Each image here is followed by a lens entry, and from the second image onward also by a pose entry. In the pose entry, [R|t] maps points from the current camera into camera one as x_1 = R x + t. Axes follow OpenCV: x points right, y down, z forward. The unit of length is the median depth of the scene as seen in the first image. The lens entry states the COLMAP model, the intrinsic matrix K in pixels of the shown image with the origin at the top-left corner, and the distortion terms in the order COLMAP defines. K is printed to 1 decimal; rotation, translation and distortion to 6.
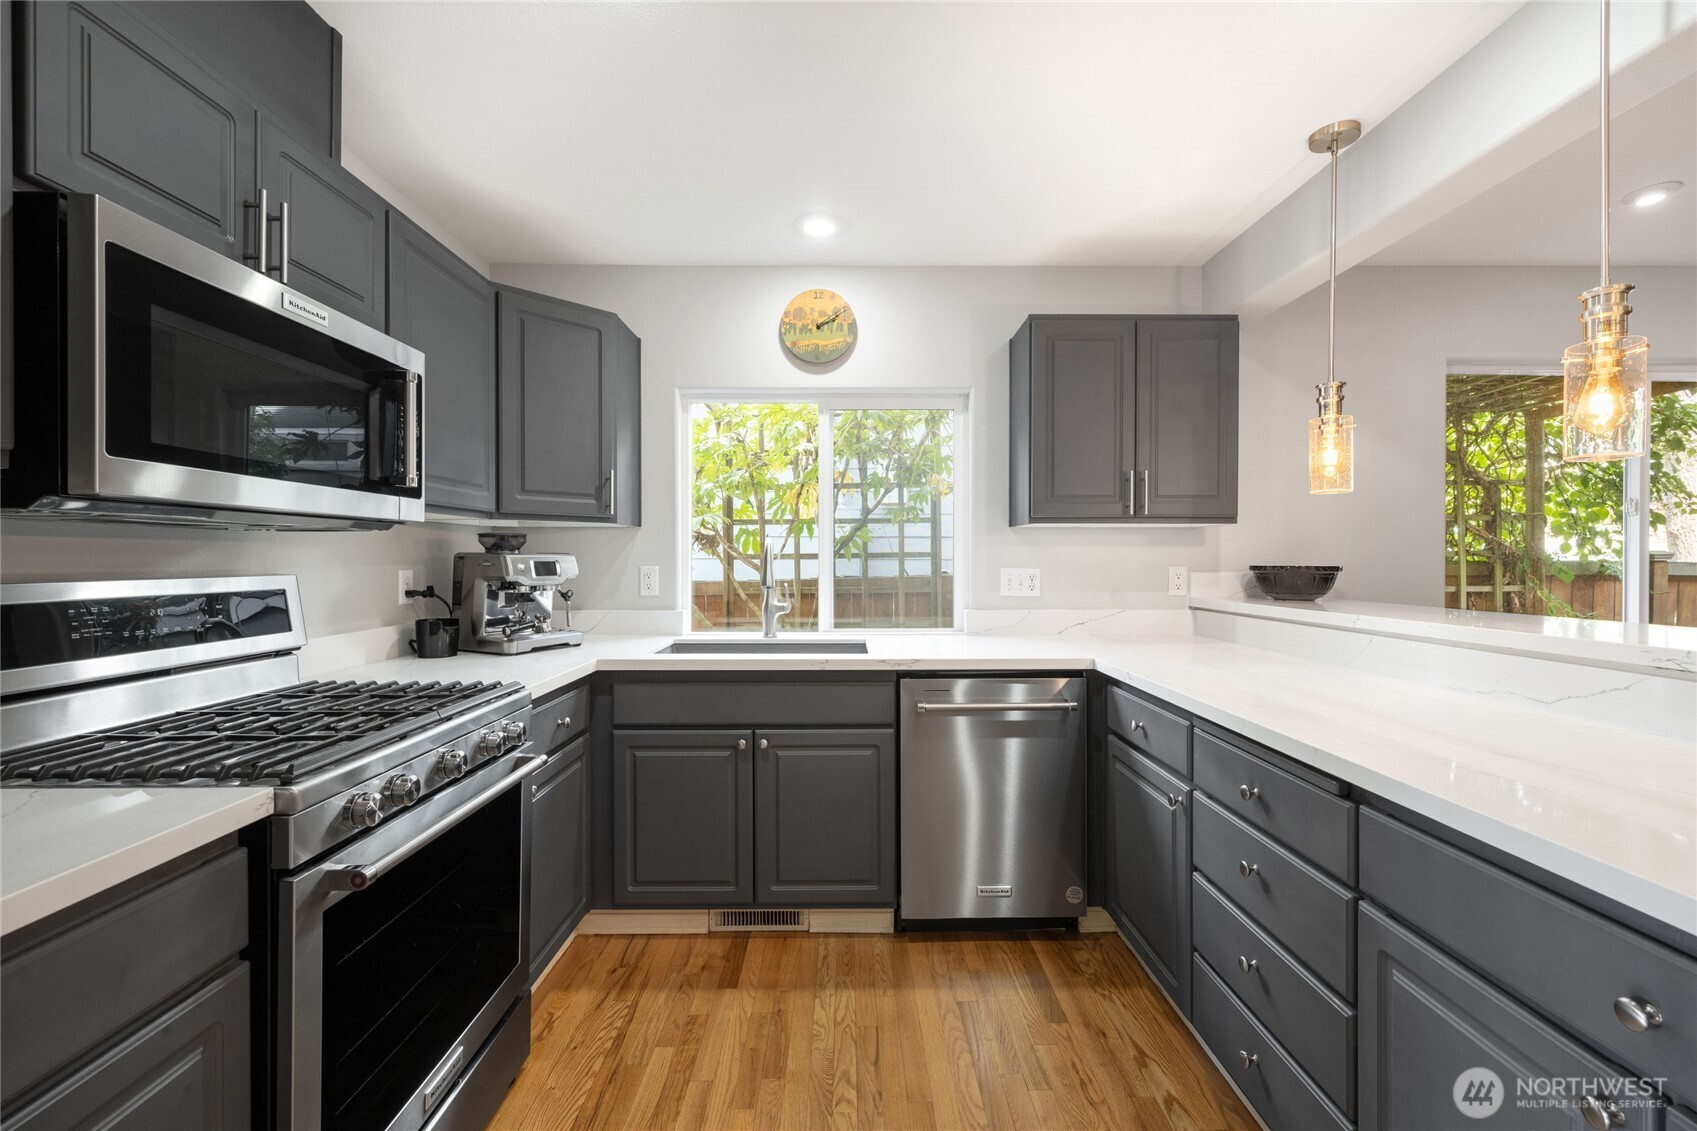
lens RADIAL K [[704.2, 0, 848.5], [0, 704.2, 565.5], [0, 0, 1]] dist [-0.000828, -0.000256]
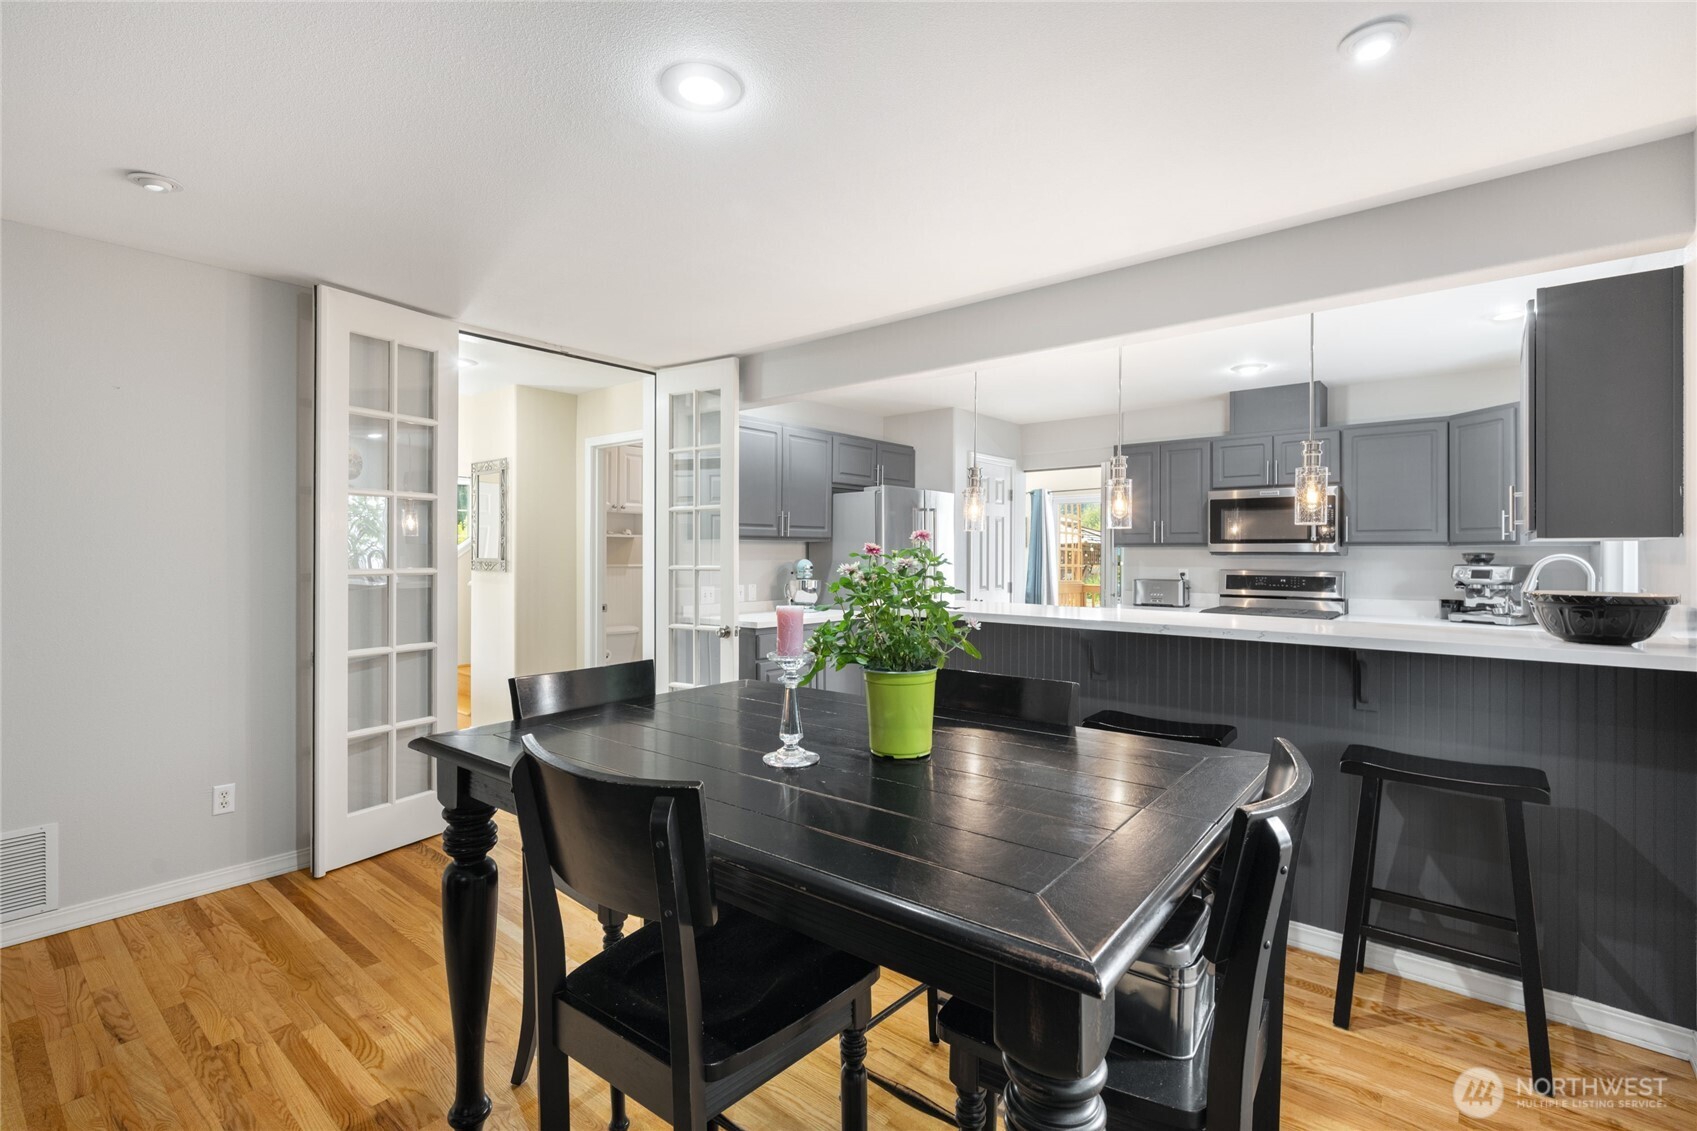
lens RADIAL K [[765.0, 0, 852.6], [0, 765.0, 552.6], [0, 0, 1]] dist [0.002276, 0.000294]
pose [[-0.642072, -0.001915, -0.766642, 1.845601], [-0.007431, 0.999965, 0.003726, -0.041424], [0.766608, 0.008089, -0.642064, 0.985222]]
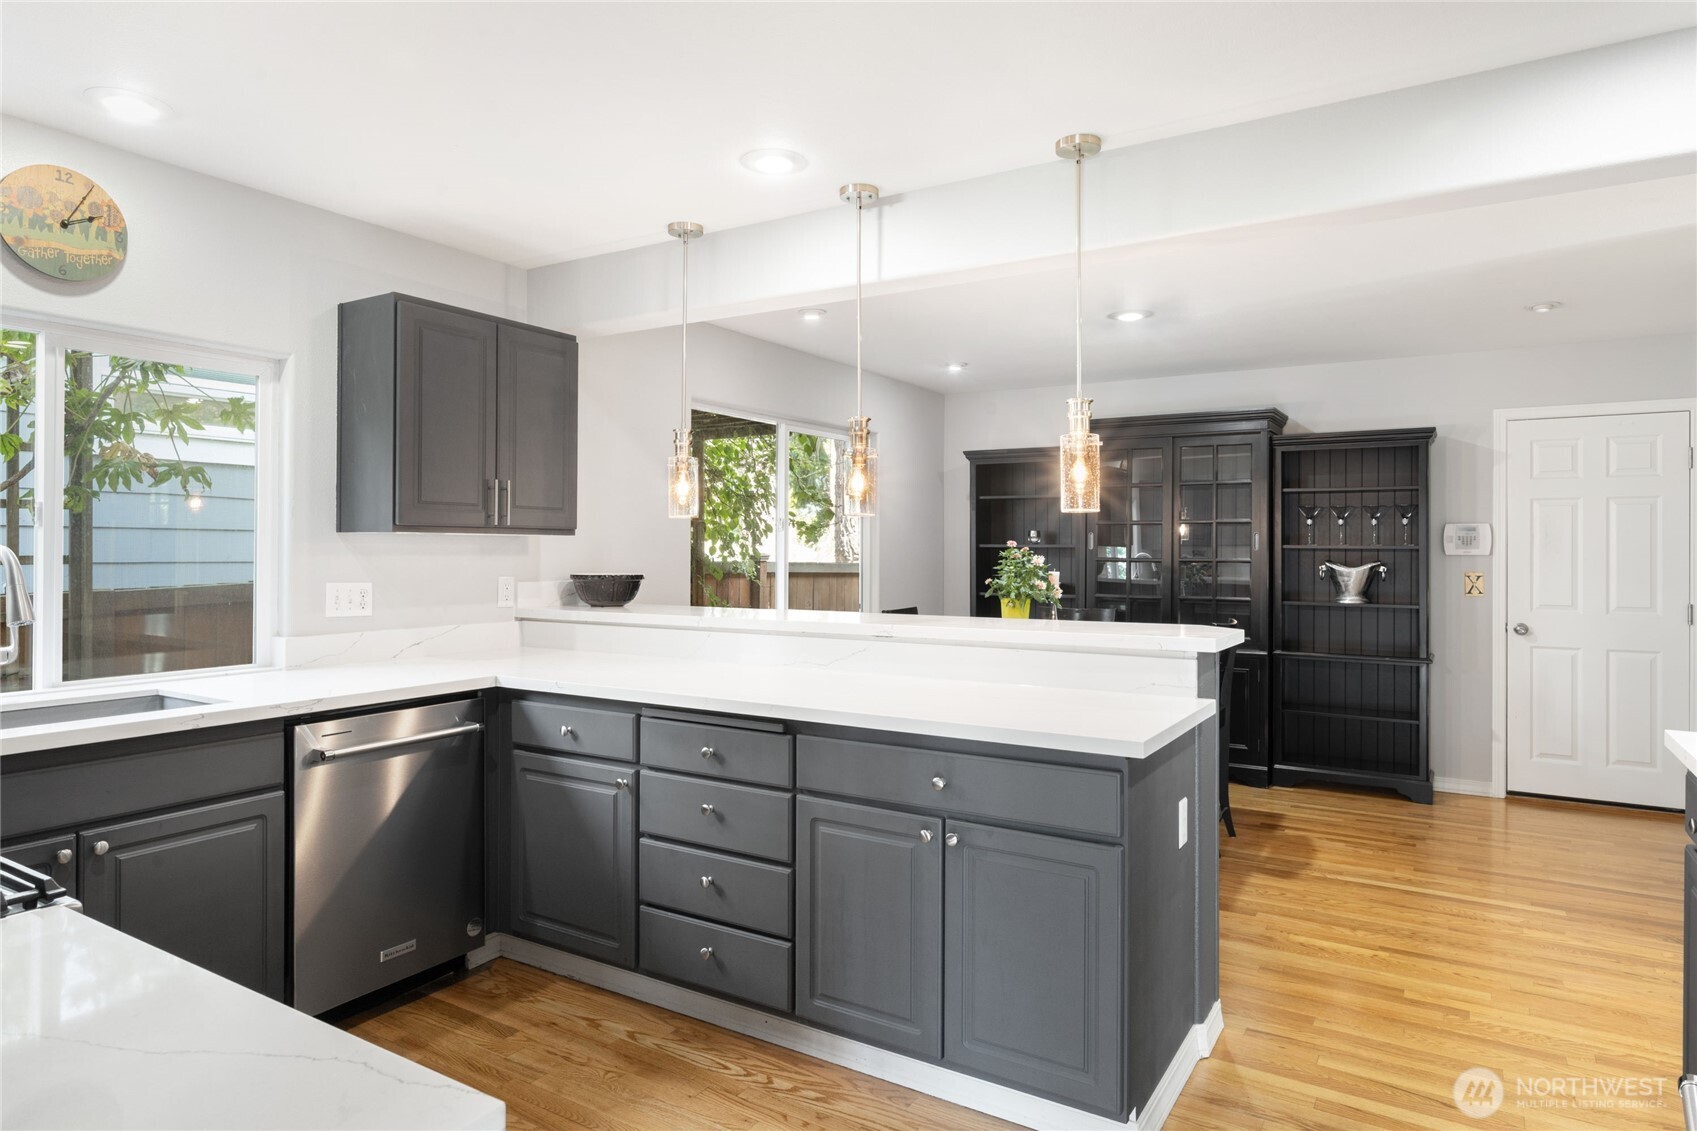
lens RADIAL K [[1002.1, 0, 848.2], [0, 1002.1, 552.2], [0, 0, 1]] dist [-0.002801, -0.001202]
pose [[0.531436, 0.000726, 0.847098, -0.509494], [0.004505, 0.999983, -0.003683, -0.028538], [-0.847087, 0.005774, 0.531423, -0.137207]]
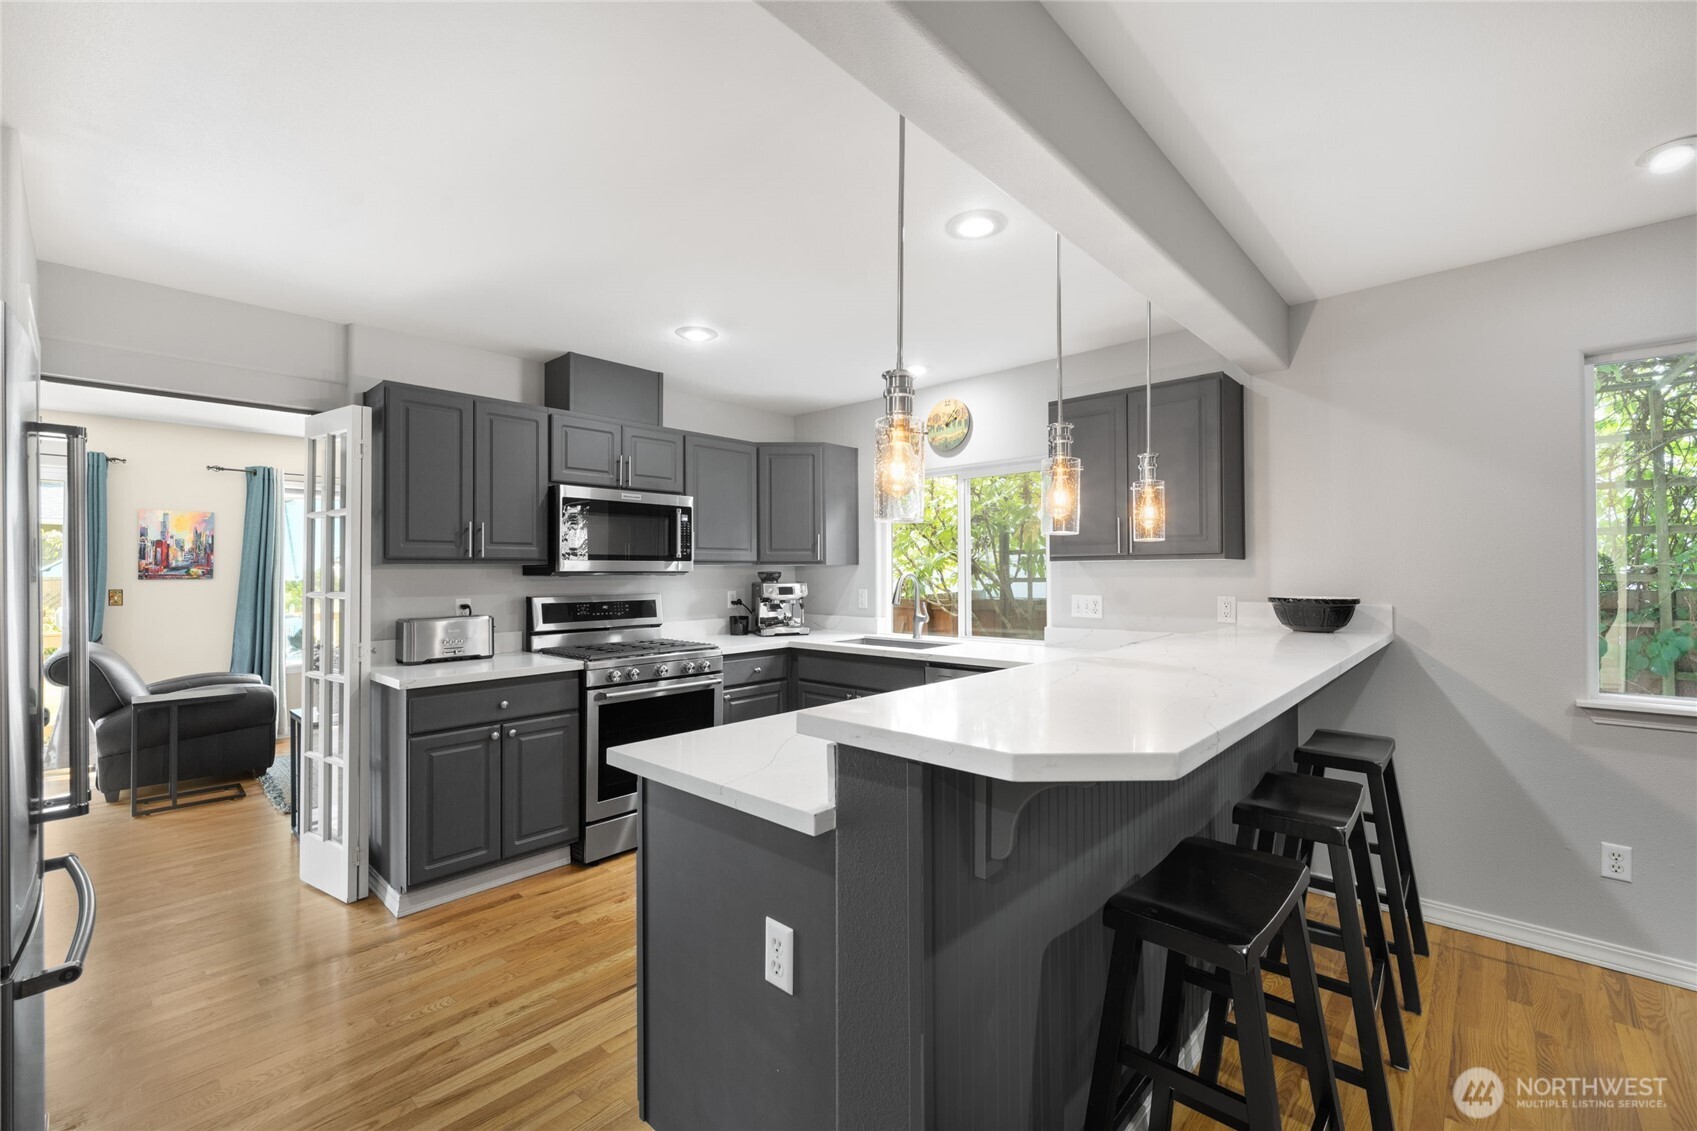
lens RADIAL K [[717.9, 0, 848.5], [0, 717.9, 565.5], [0, 0, 1]] dist [0.000520, -0.000021]
pose [[0.732600, -0.008564, -0.680606, 0.924608], [-0.000891, 0.999908, -0.013540, -0.035247], [0.680659, 0.010526, 0.732525, -0.243783]]
